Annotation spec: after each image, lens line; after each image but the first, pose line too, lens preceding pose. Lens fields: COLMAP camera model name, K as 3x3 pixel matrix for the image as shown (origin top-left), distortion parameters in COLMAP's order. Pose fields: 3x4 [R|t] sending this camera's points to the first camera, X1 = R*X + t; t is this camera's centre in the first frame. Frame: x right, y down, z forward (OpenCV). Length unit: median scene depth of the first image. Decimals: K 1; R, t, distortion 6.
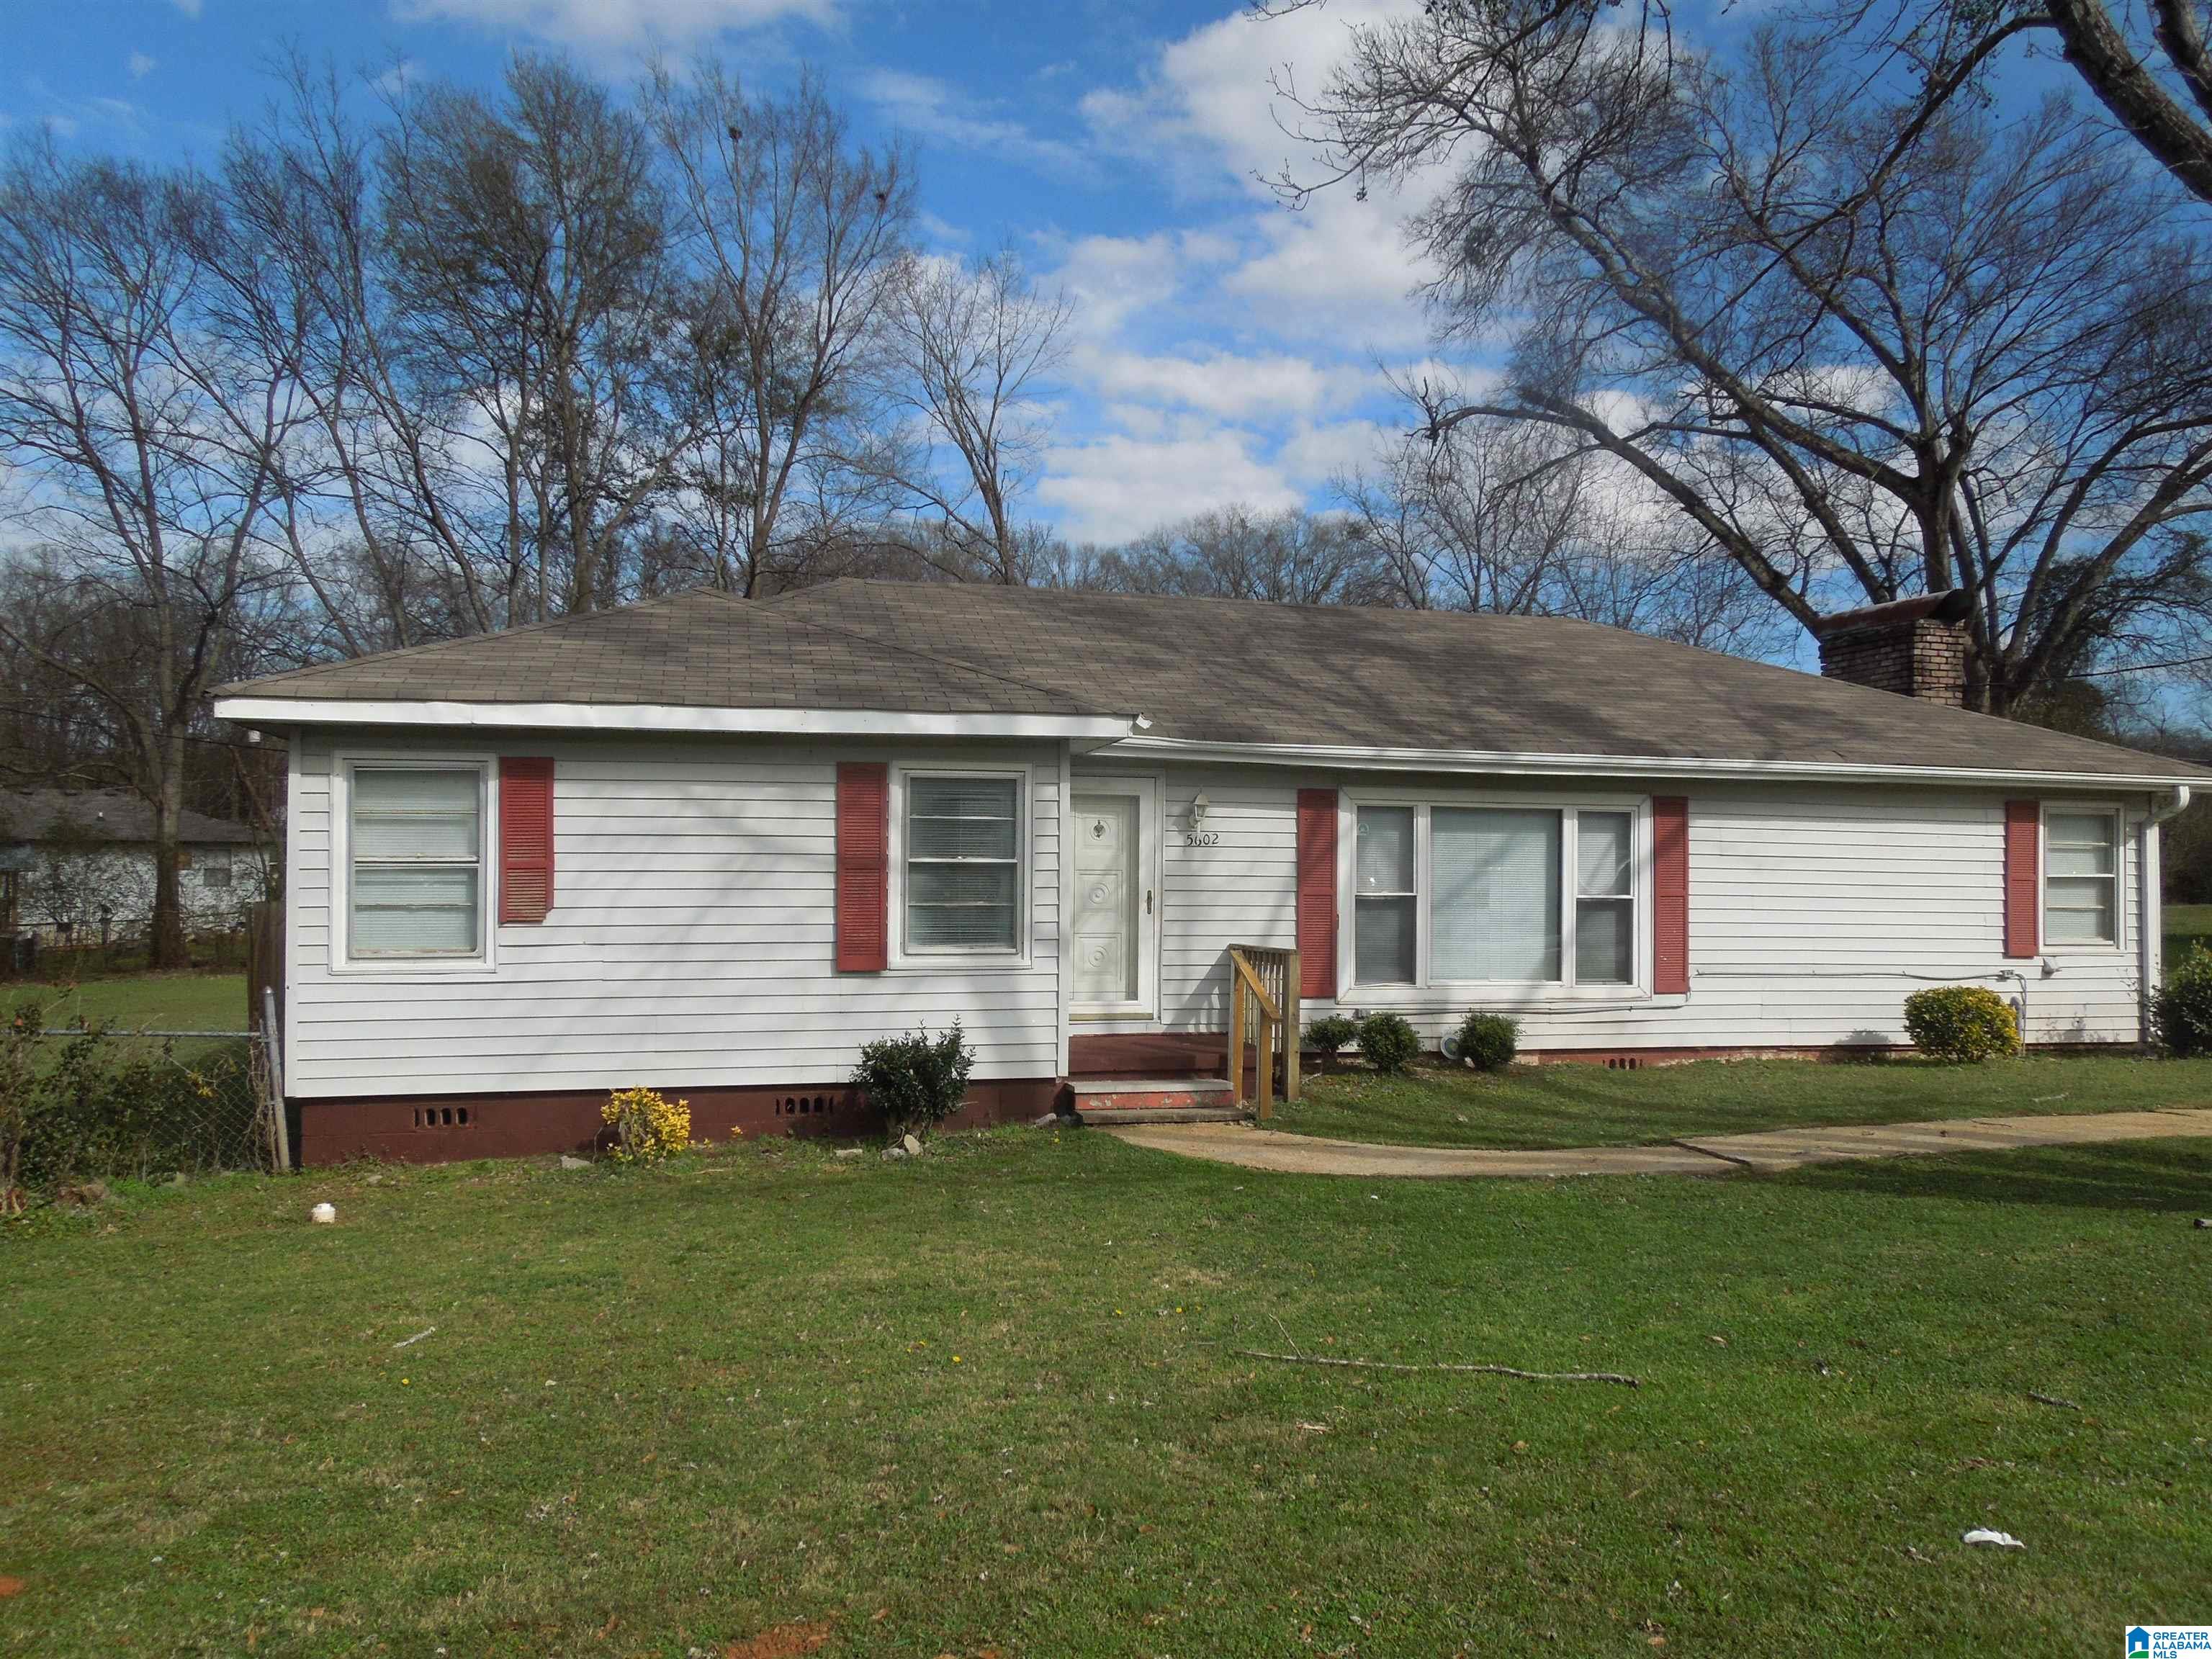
lens RADIAL K [[1643.0, 0, 1106.0], [0, 1643.0, 829.5], [0, 0, 1]] dist [-0.008166, 0.007331]
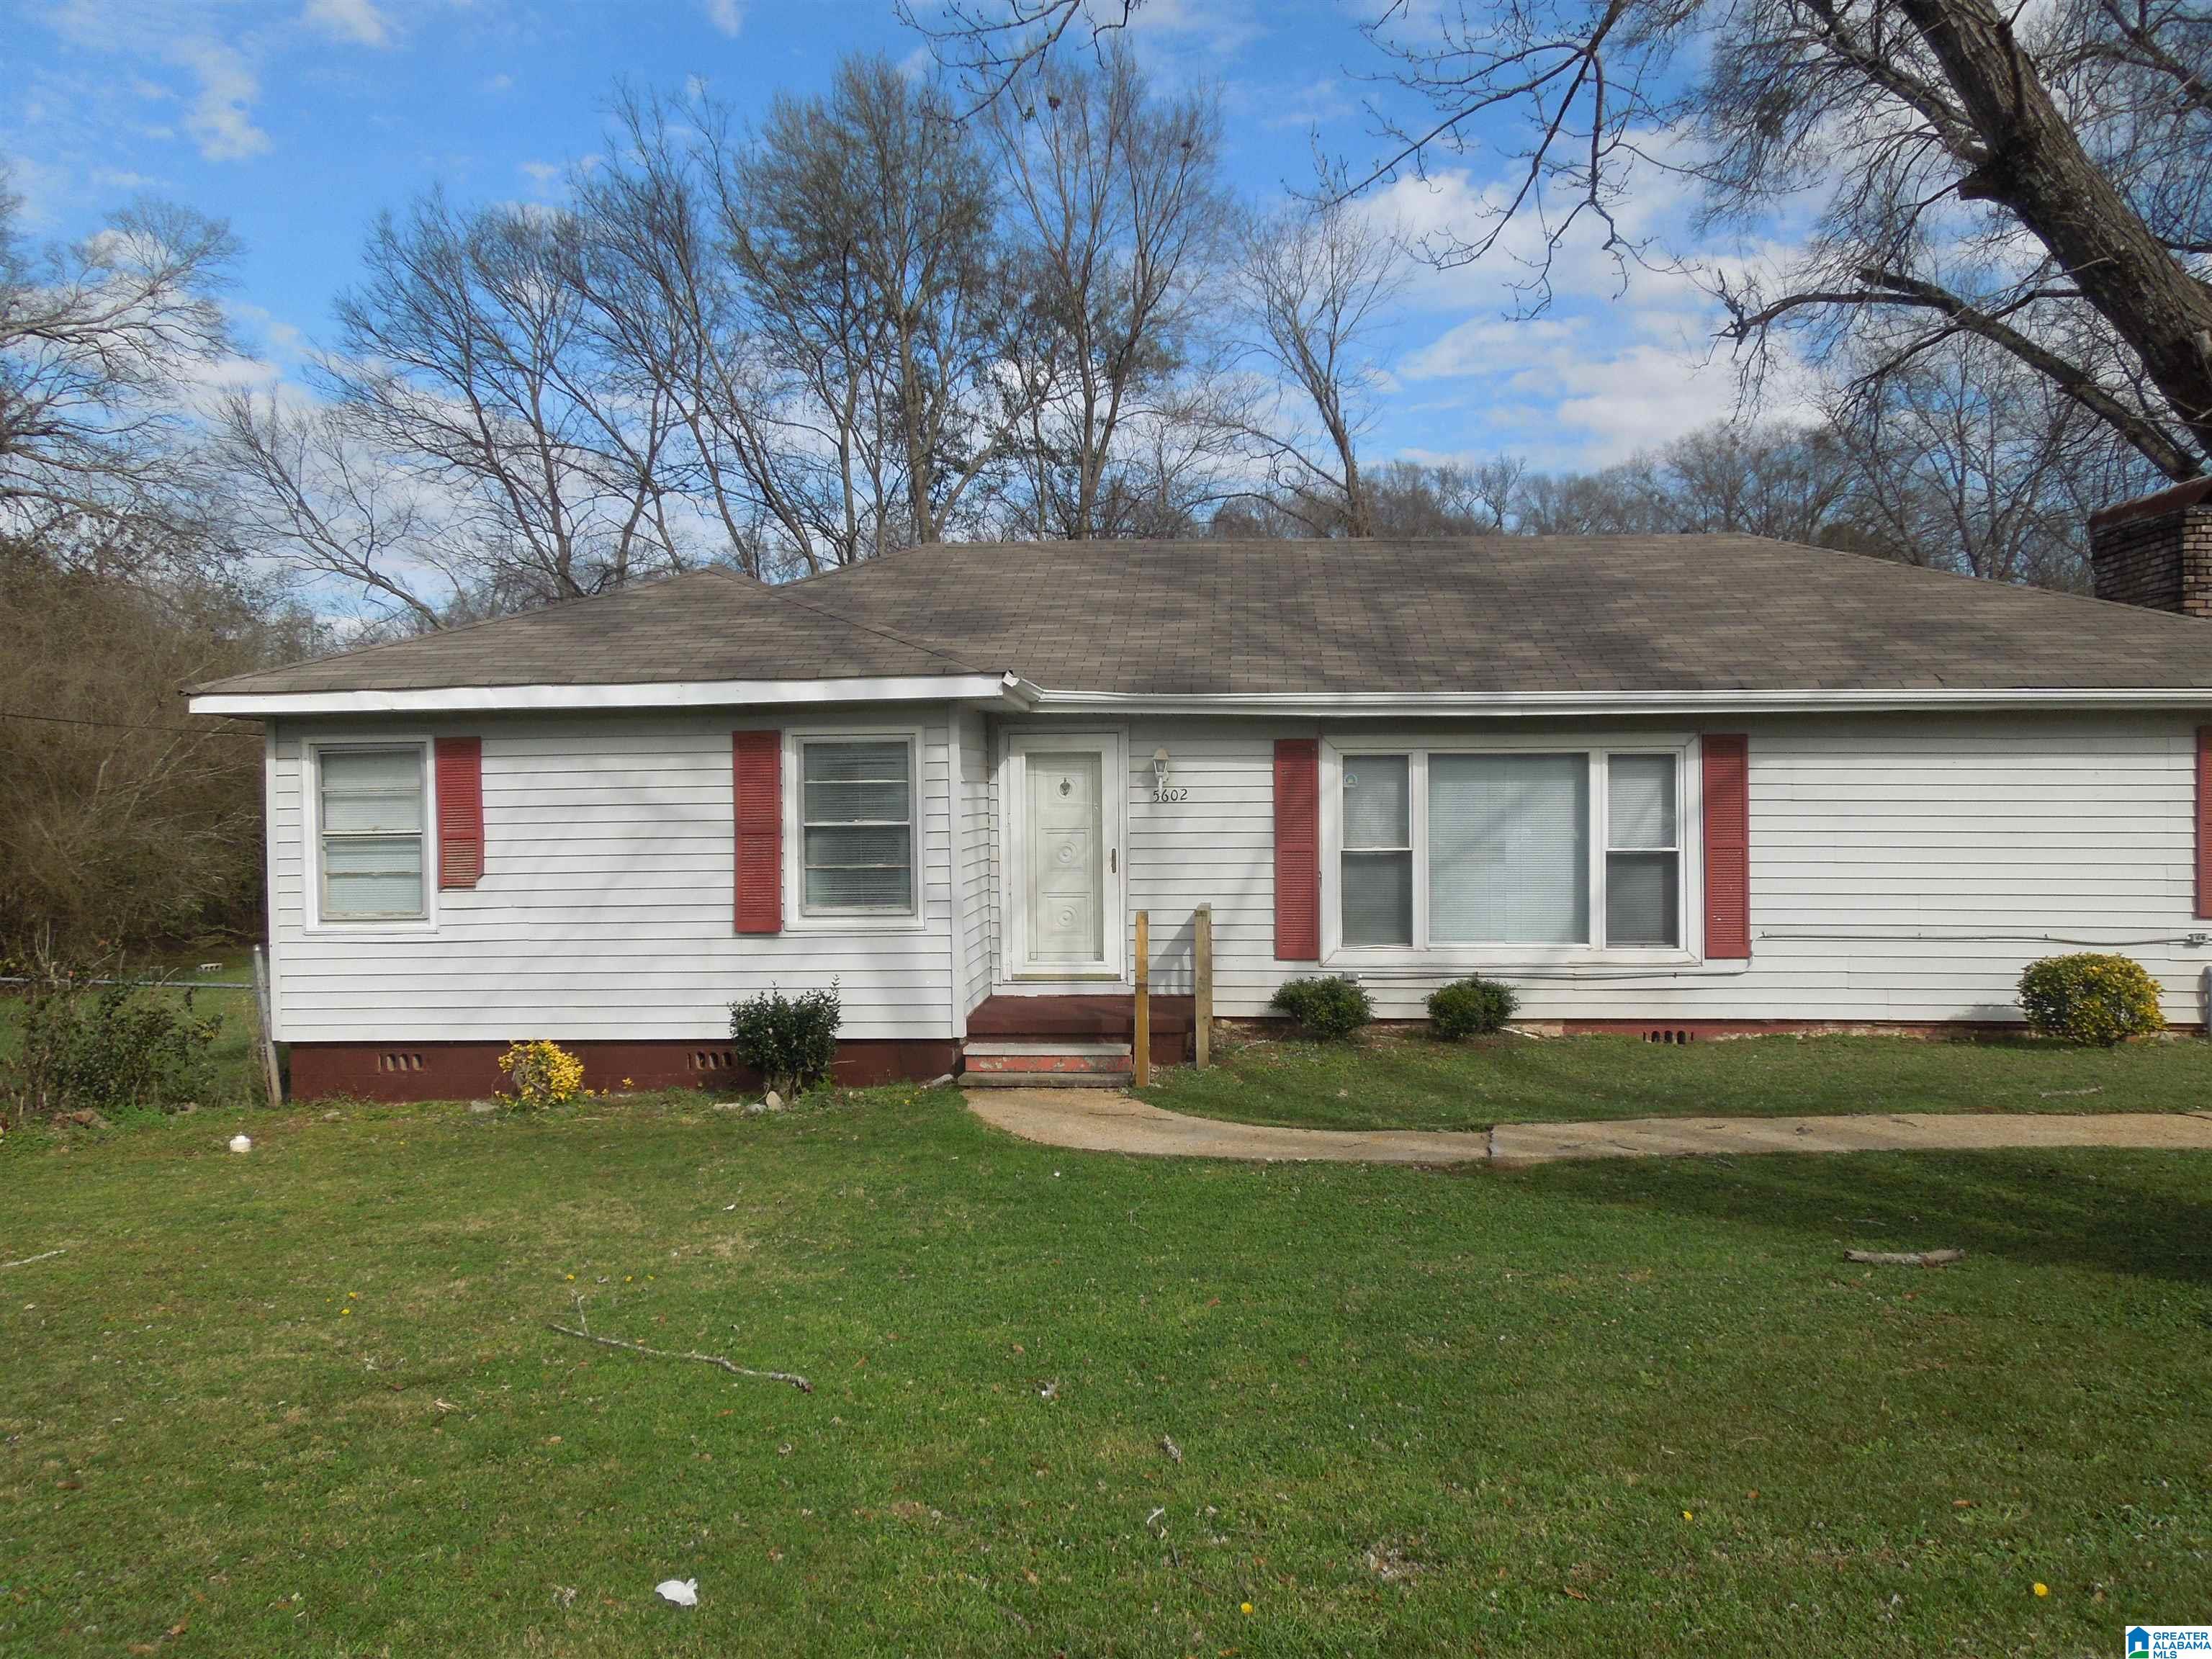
lens RADIAL K [[1640.9, 0, 1115.1], [0, 1640.9, 839.4], [0, 0, 1]] dist [0.006790, 0.002519]
pose [[0.953585, -0.012816, -0.300851, 0.368955], [0.024209, 0.999123, 0.034170, -0.002439], [0.300150, -0.039867, 0.953059, 0.079566]]
